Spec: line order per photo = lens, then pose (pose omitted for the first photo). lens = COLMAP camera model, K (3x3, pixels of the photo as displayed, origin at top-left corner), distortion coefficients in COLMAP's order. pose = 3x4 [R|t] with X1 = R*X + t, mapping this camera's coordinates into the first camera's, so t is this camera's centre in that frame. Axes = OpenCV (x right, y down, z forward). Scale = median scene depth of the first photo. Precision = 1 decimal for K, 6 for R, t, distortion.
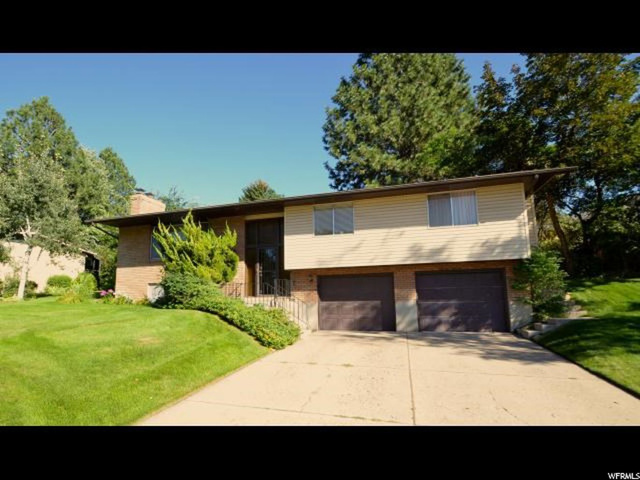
lens RADIAL K [[279.0, 0, 315.4], [0, 279.0, 247.9], [0, 0, 1]] dist [0.016348, -0.016077]
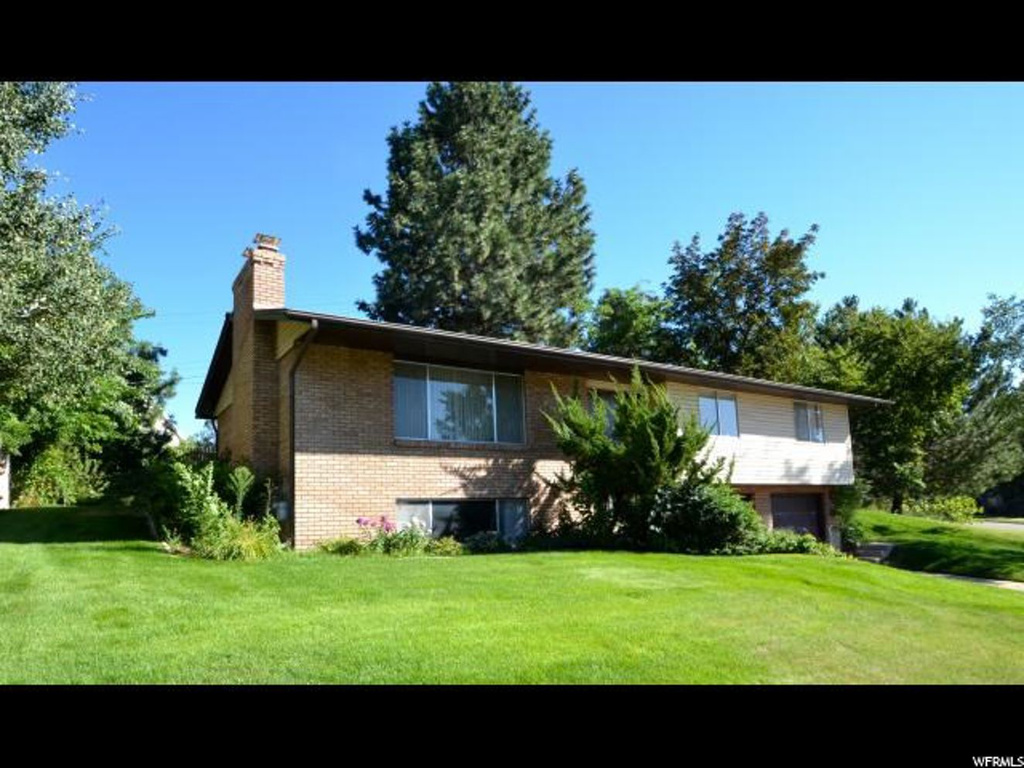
lens RADIAL K [[446.3, 0, 504.7], [0, 446.3, 396.6], [0, 0, 1]] dist [0.016348, -0.016077]
pose [[0.765197, 0.161393, 0.623238, -1.129896], [-0.112153, 0.986682, -0.117811, 0.051149], [-0.633952, 0.020251, 0.773107, 0.514714]]
